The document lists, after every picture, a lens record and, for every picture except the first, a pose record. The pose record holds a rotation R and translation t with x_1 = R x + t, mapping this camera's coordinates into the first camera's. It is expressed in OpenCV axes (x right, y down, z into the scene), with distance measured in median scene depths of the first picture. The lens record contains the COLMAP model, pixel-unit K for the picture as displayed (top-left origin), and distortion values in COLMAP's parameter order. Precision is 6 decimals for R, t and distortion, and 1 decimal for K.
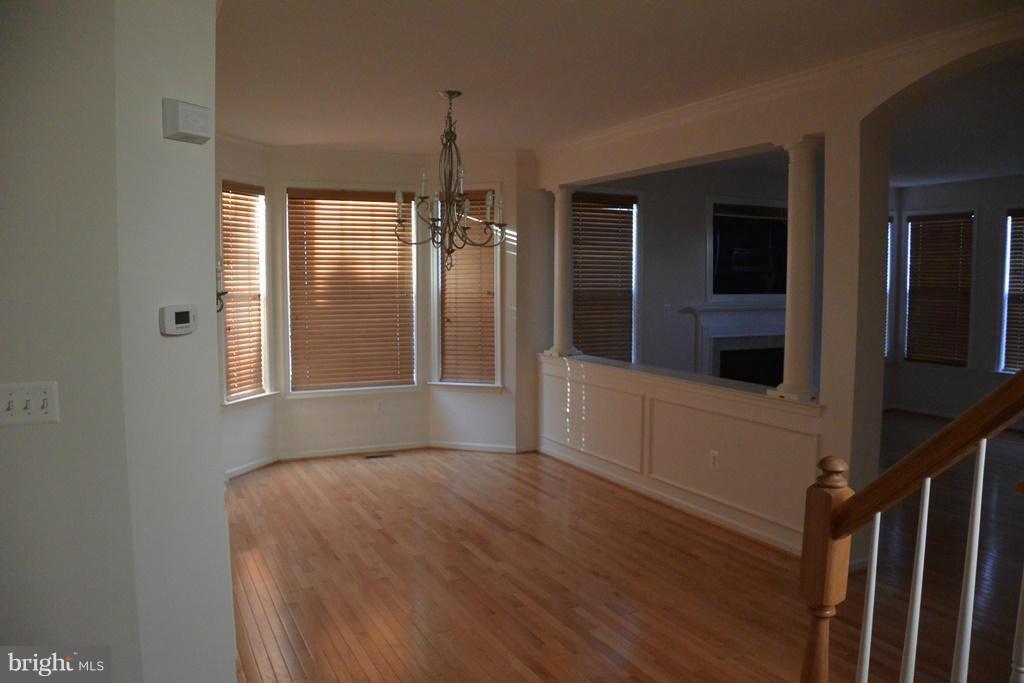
lens RADIAL K [[810.2, 0, 512.1], [0, 810.2, 342.9], [0, 0, 1]] dist [-0.130949, 0.042693]
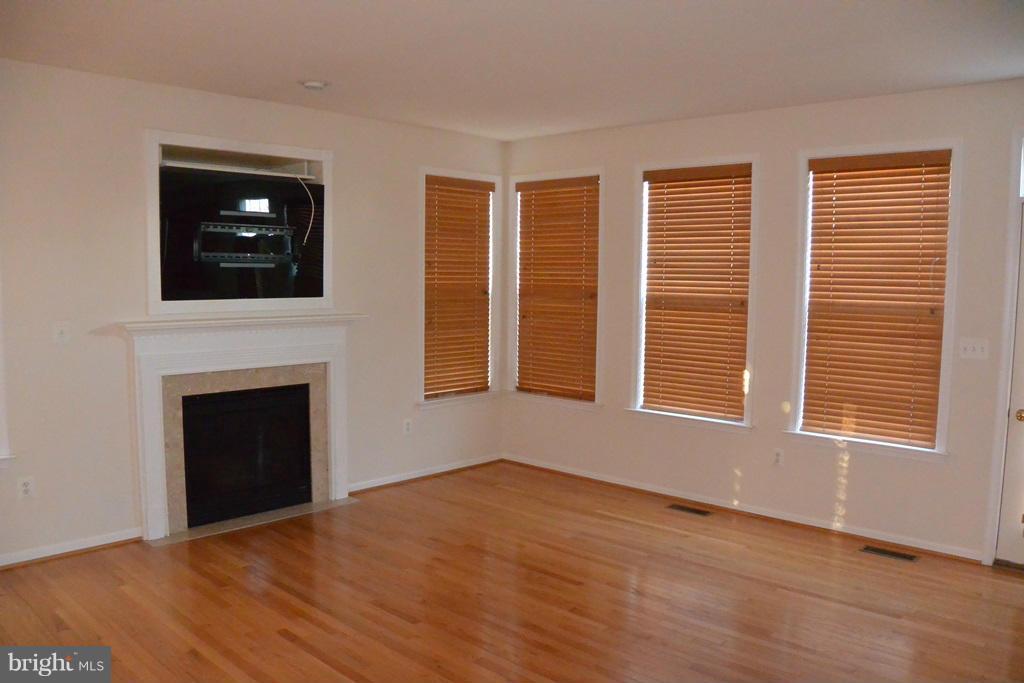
lens RADIAL K [[810.2, 0, 513.0], [0, 810.2, 342.9], [0, 0, 1]] dist [-0.130949, 0.042693]
pose [[0.939697, -0.019394, 0.341458, 0.286055], [0.017347, 0.999809, 0.009046, -0.030098], [-0.341569, -0.002577, 0.939853, 0.368552]]
